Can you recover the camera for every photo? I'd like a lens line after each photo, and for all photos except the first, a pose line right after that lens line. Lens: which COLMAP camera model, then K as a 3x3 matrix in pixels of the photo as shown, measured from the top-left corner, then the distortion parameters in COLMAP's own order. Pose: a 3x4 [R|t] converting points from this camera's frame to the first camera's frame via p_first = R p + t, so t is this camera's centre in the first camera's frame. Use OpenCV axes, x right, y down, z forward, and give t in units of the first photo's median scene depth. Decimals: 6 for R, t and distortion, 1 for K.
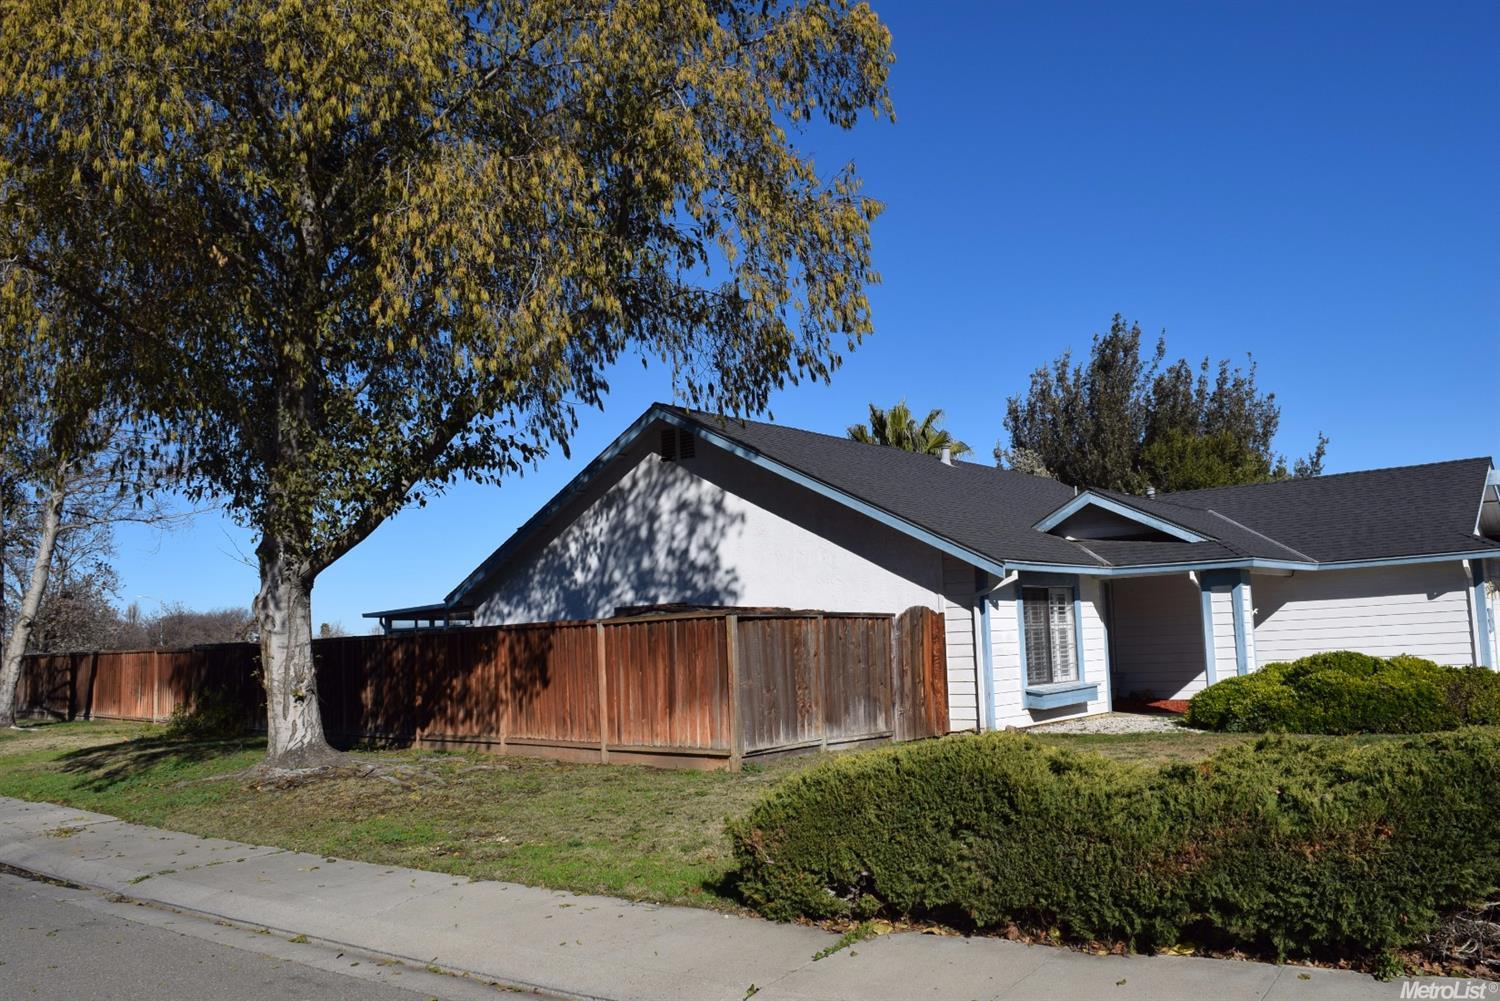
lens RADIAL K [[1170.3, 0, 745.8], [0, 1170.3, 492.5], [0, 0, 1]] dist [-0.089061, 0.014696]
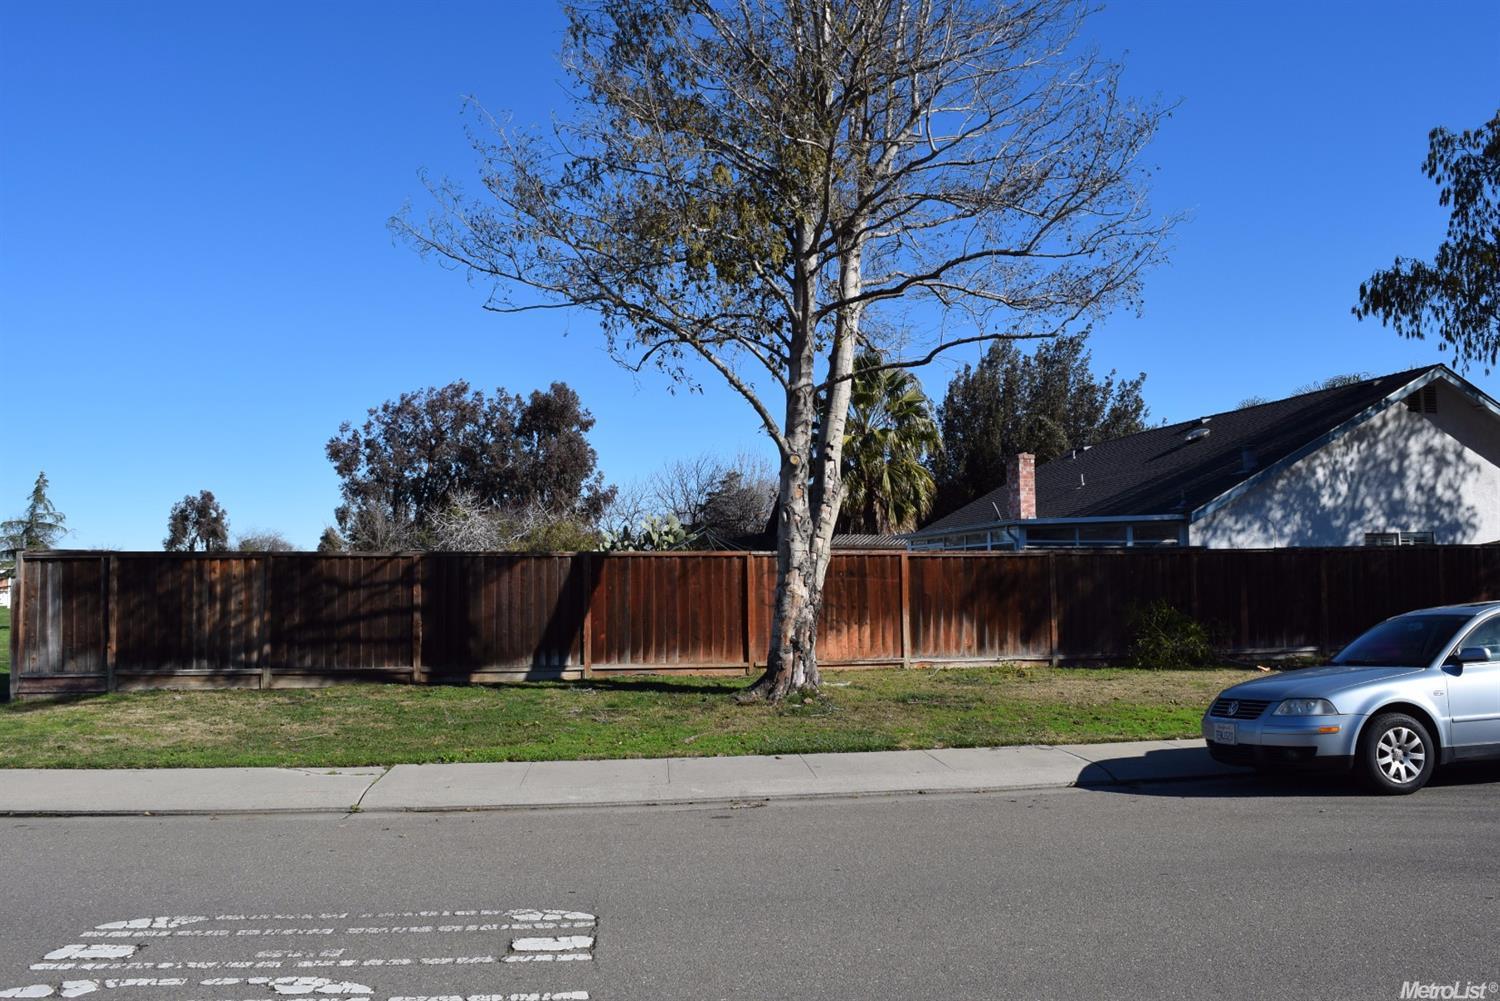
lens RADIAL K [[1170.3, 0, 752.8], [0, 1170.3, 491.5], [0, 0, 1]] dist [-0.089061, 0.014696]
pose [[0.596666, 0.095064, 0.796839, -1.410771], [-0.116147, 0.992734, -0.031464, 0.172792], [-0.794040, -0.073777, 0.603372, 0.854301]]
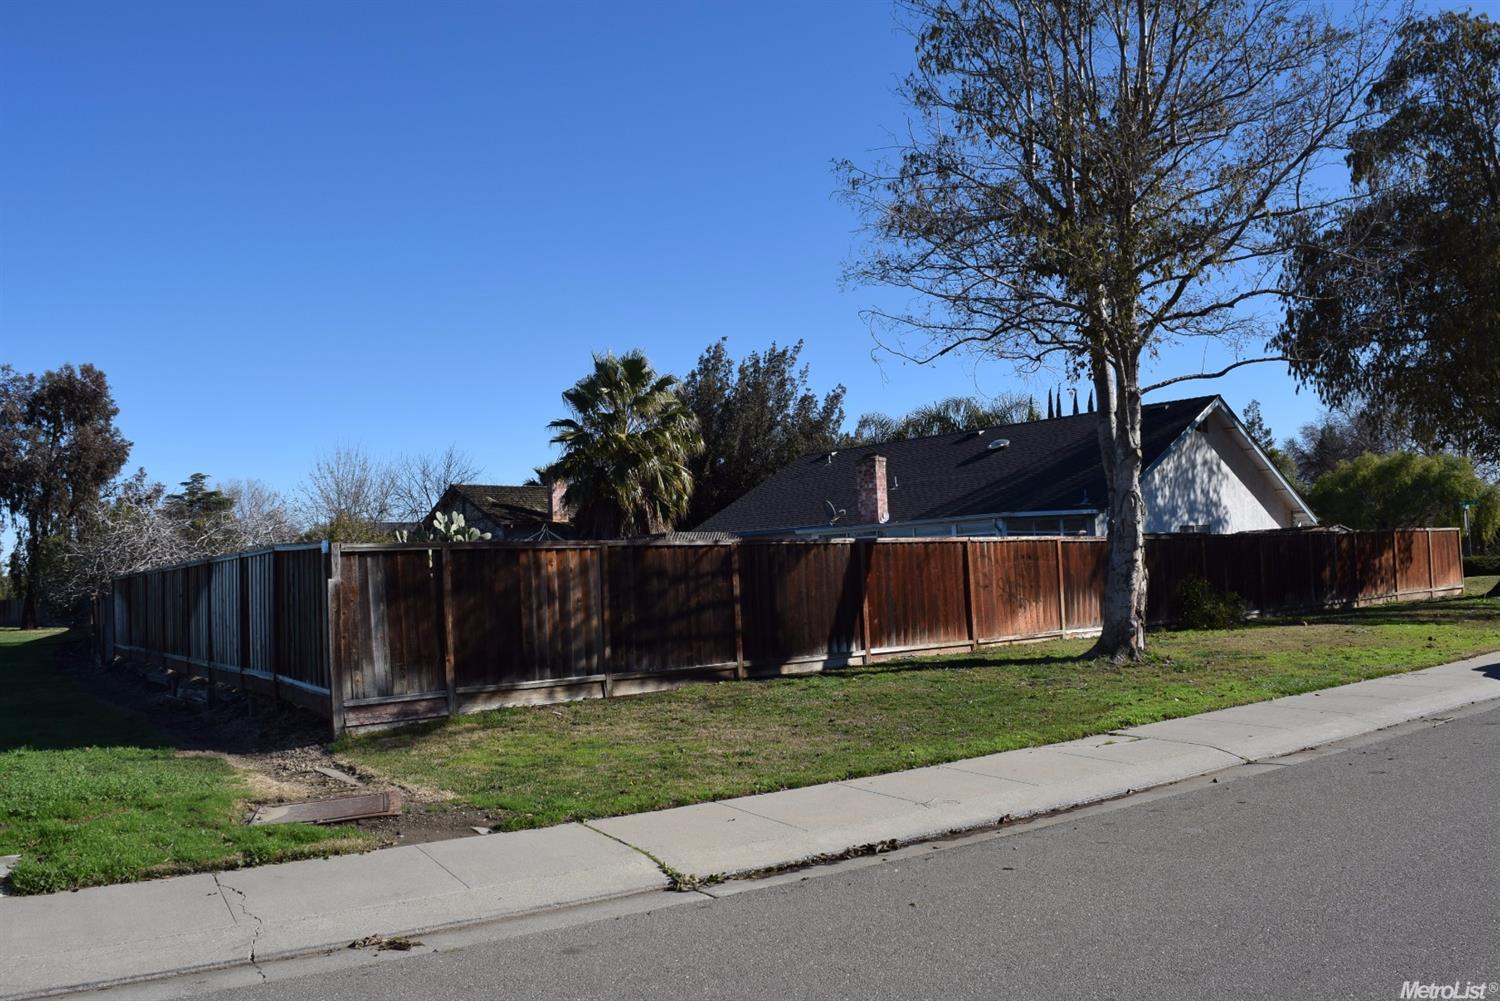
lens RADIAL K [[1170.3, 0, 749.7], [0, 1170.3, 506.4], [0, 0, 1]] dist [-0.089061, 0.014696]
pose [[0.128092, 0.093218, 0.987372, -1.650510], [-0.095256, 0.992127, -0.081309, 0.253682], [-0.987177, -0.083638, 0.135963, 1.397924]]
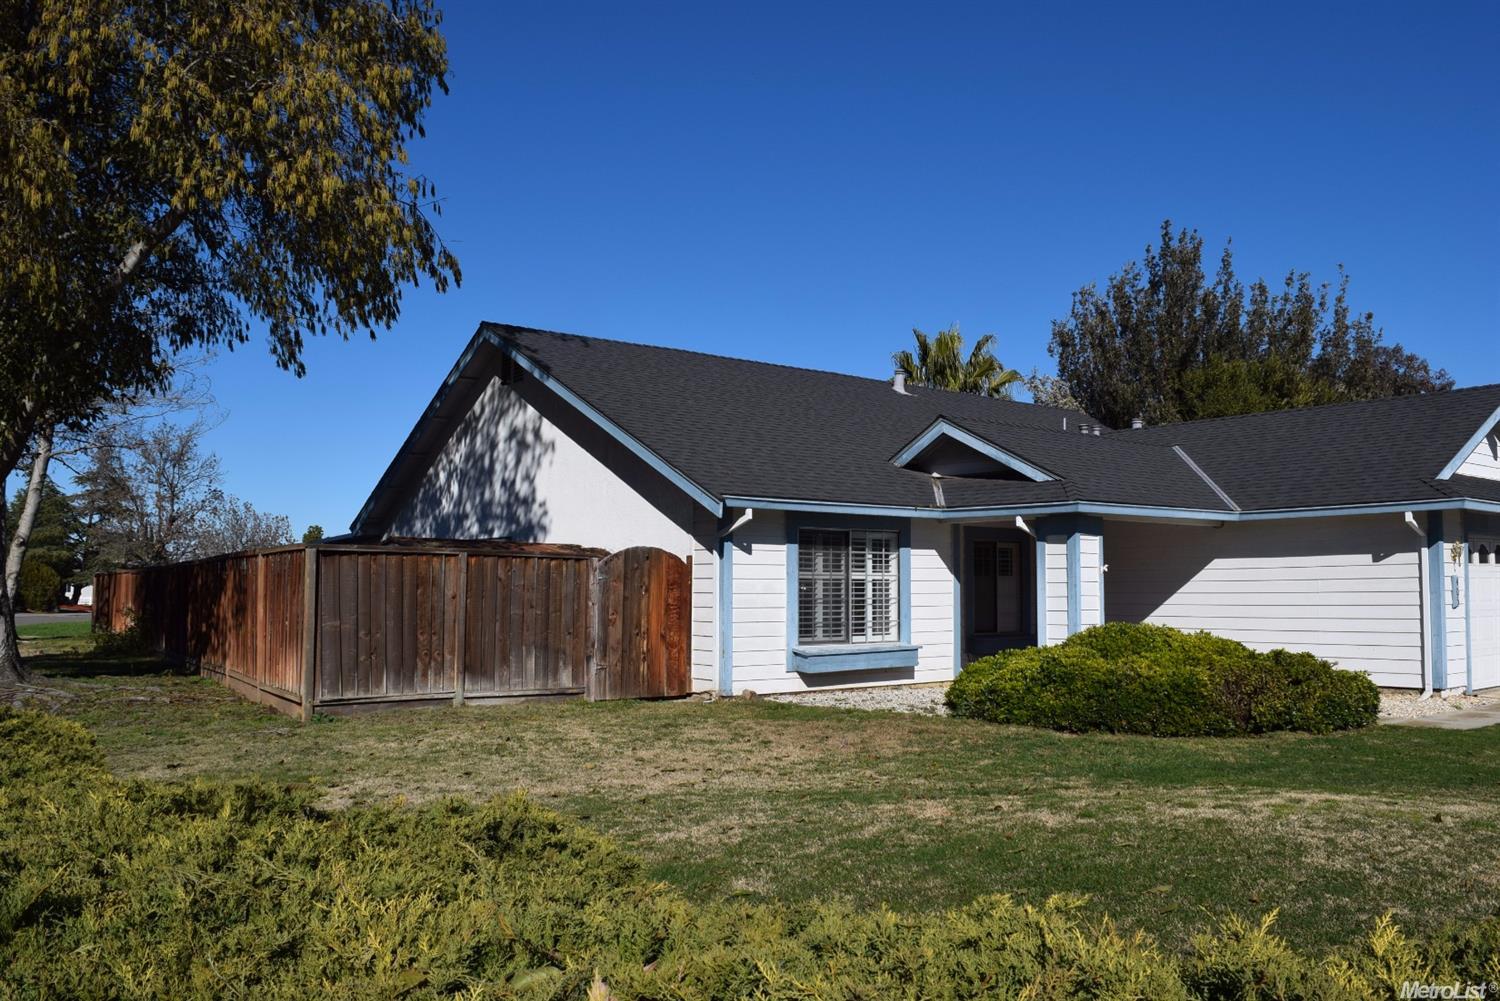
lens RADIAL K [[1170.3, 0, 755.7], [0, 1170.3, 497.5], [0, 0, 1]] dist [-0.089061, 0.014696]
pose [[0.976853, 0.019796, -0.212992, 0.336244], [-0.007649, 0.998304, 0.057704, 0.007494], [0.213773, -0.054739, 0.975349, 0.136635]]
